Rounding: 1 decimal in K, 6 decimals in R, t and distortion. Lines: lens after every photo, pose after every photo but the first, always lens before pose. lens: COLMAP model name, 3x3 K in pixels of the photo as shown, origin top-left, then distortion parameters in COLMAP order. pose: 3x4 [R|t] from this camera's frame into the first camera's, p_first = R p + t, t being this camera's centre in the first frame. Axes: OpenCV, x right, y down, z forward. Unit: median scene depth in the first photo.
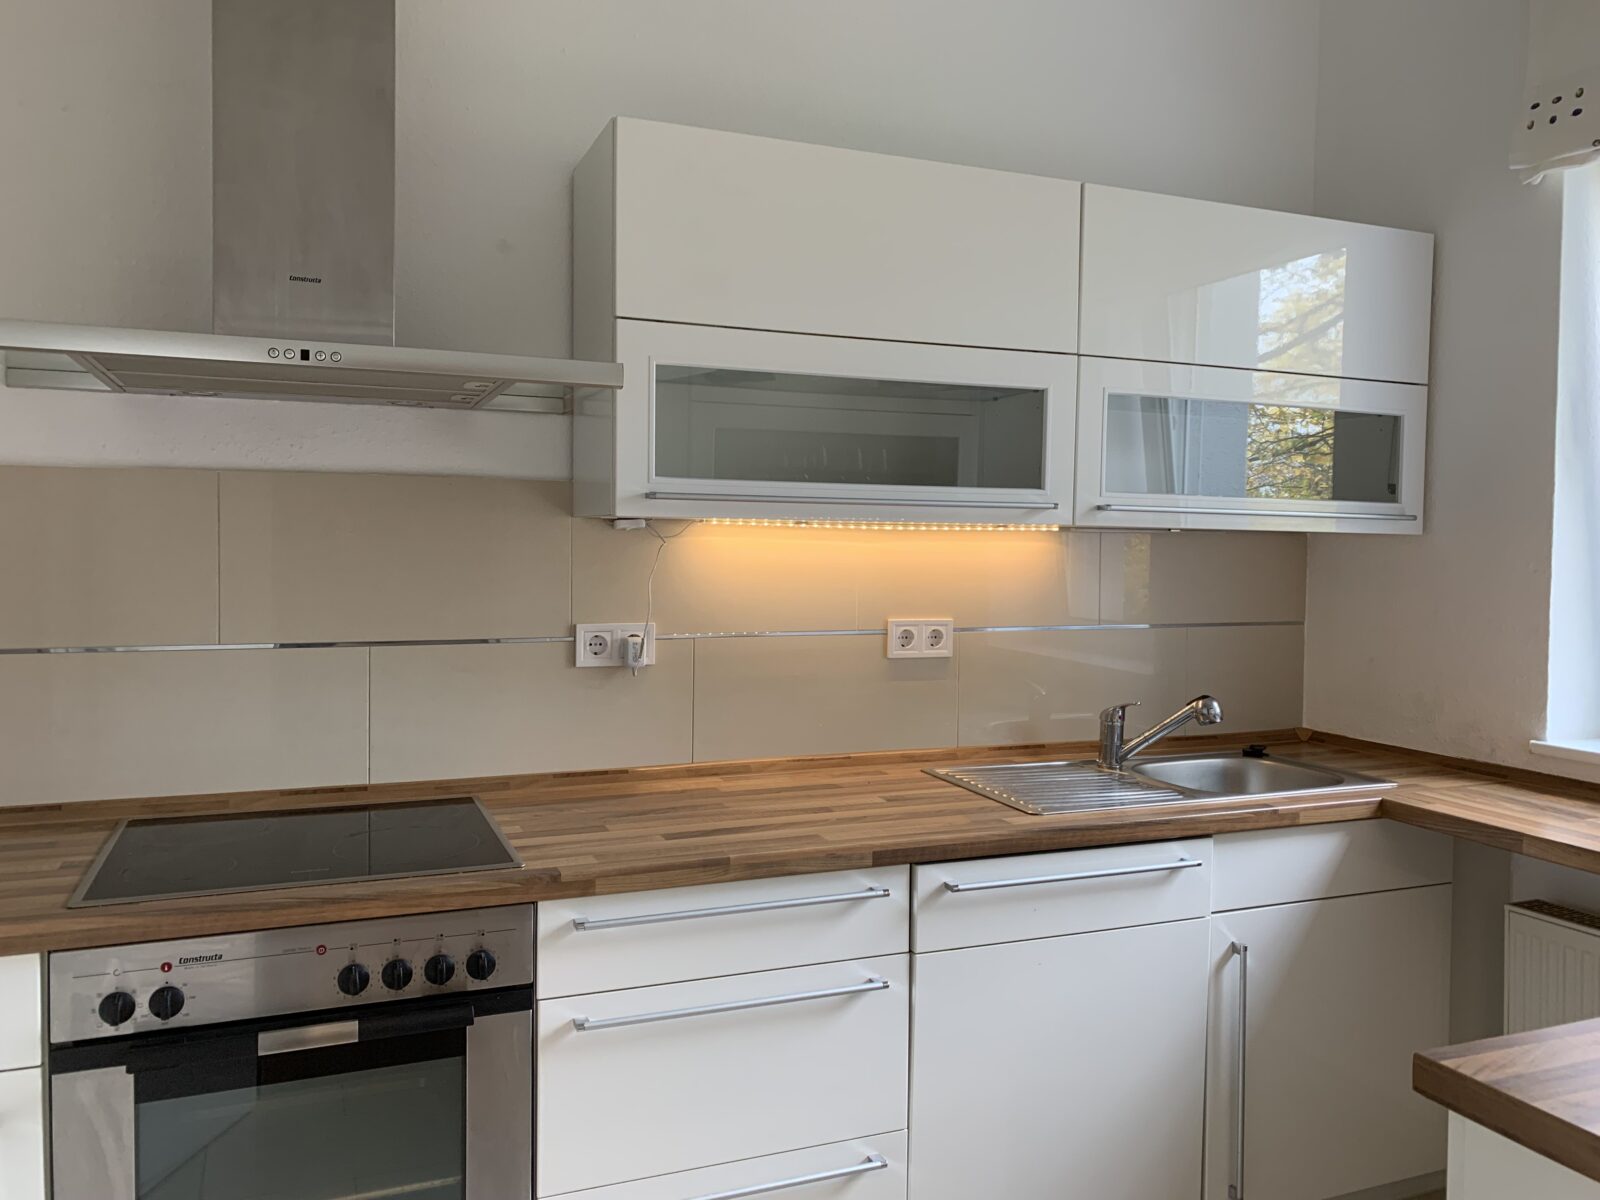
lens RADIAL K [[1239.0, 0, 805.2], [0, 1239.0, 597.1], [0, 0, 1]] dist [0.031886, -0.041707]
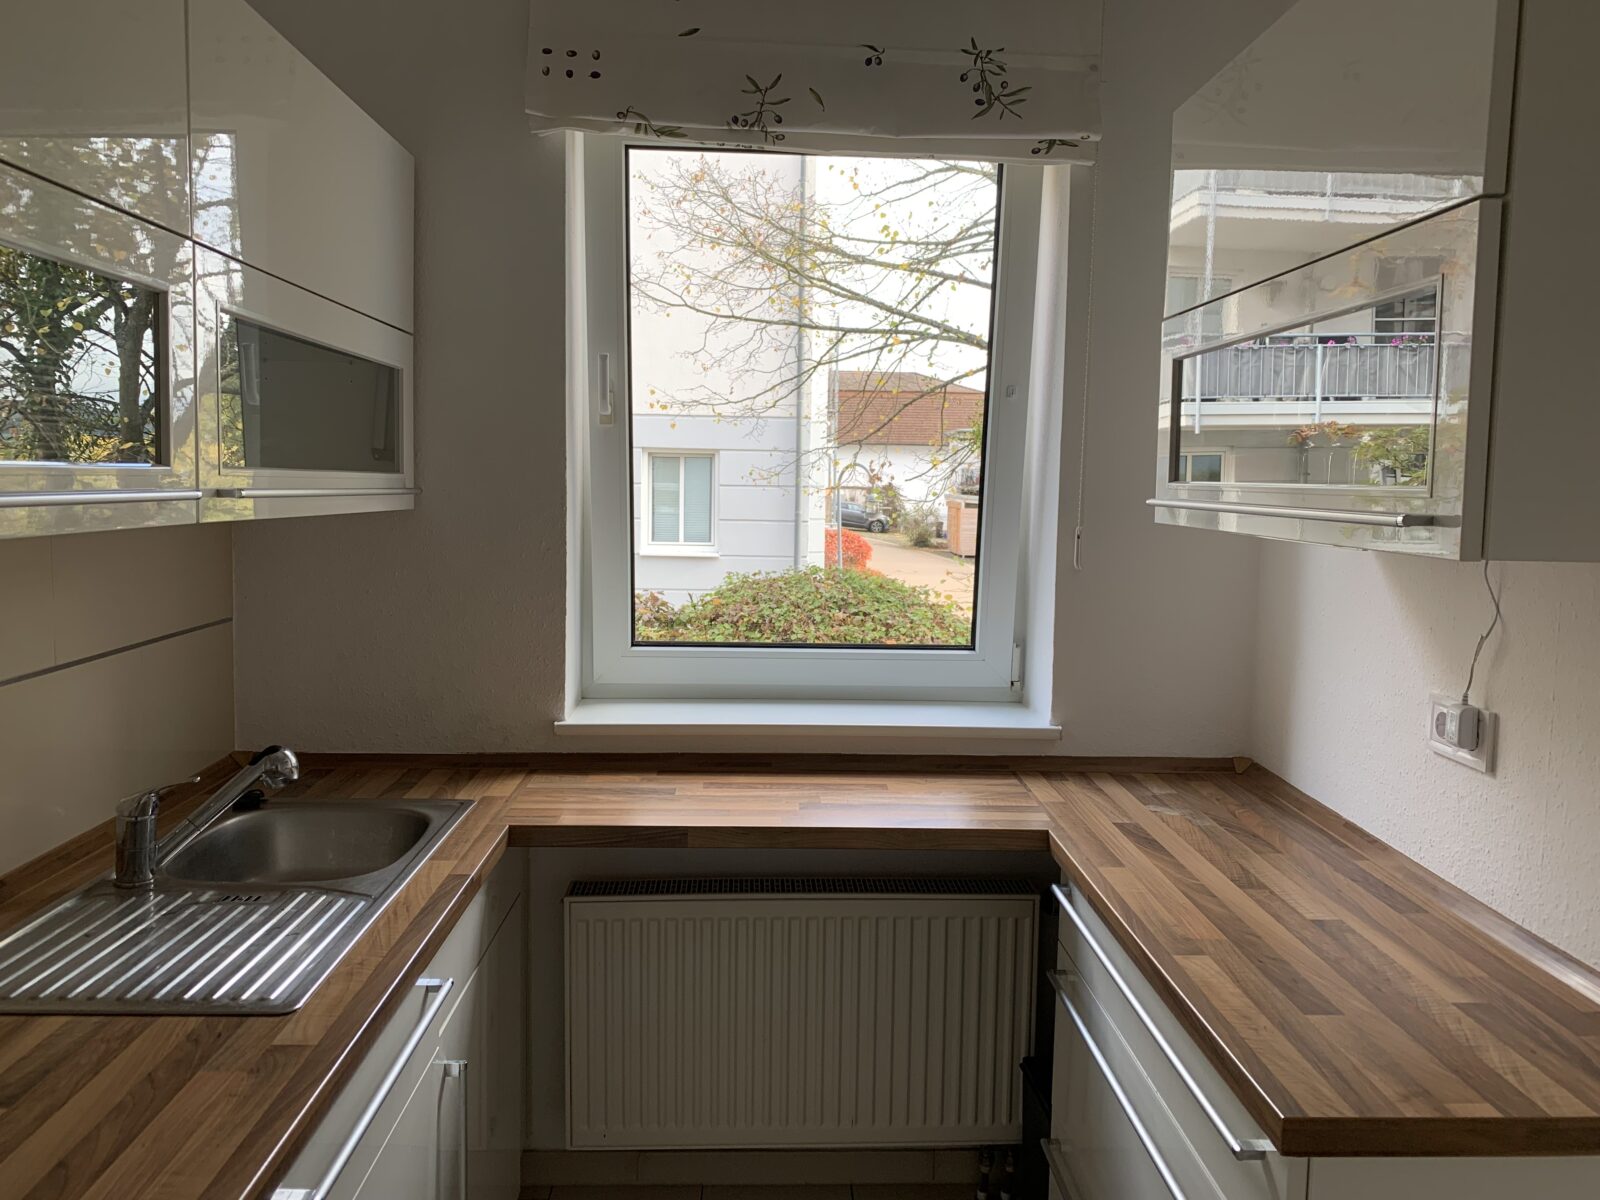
lens RADIAL K [[1239.0, 0, 823.1], [0, 1239.0, 604.9], [0, 0, 1]] dist [0.031886, -0.041707]
pose [[0.336296, -0.098239, 0.936618, -0.249818], [0.015966, 0.994996, 0.098630, -0.070298], [-0.941621, -0.018215, 0.336182, 0.478002]]
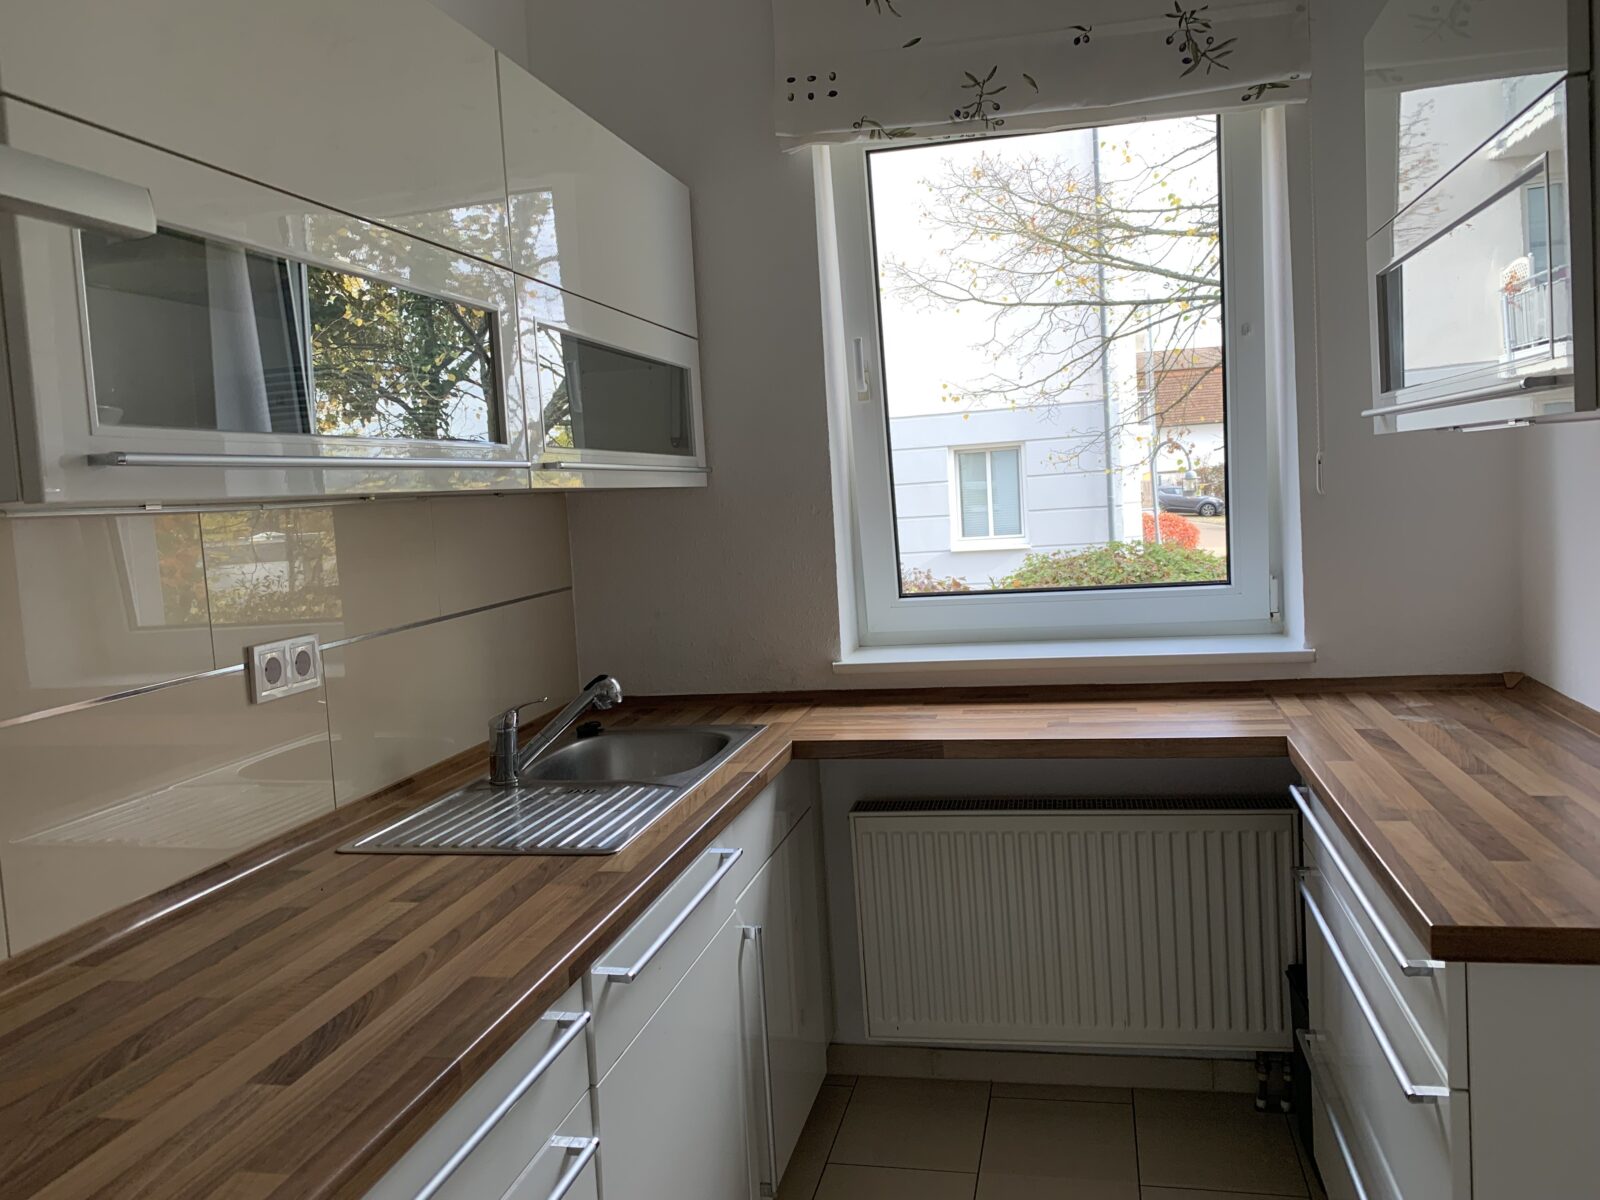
lens RADIAL K [[1239.0, 0, 830.3], [0, 1239.0, 592.9], [0, 0, 1]] dist [0.031886, -0.041707]
pose [[0.555198, -0.116599, 0.823504, -0.325731], [0.097265, 0.992433, 0.074942, -0.031194], [-0.826011, 0.038490, 0.562338, 0.377772]]
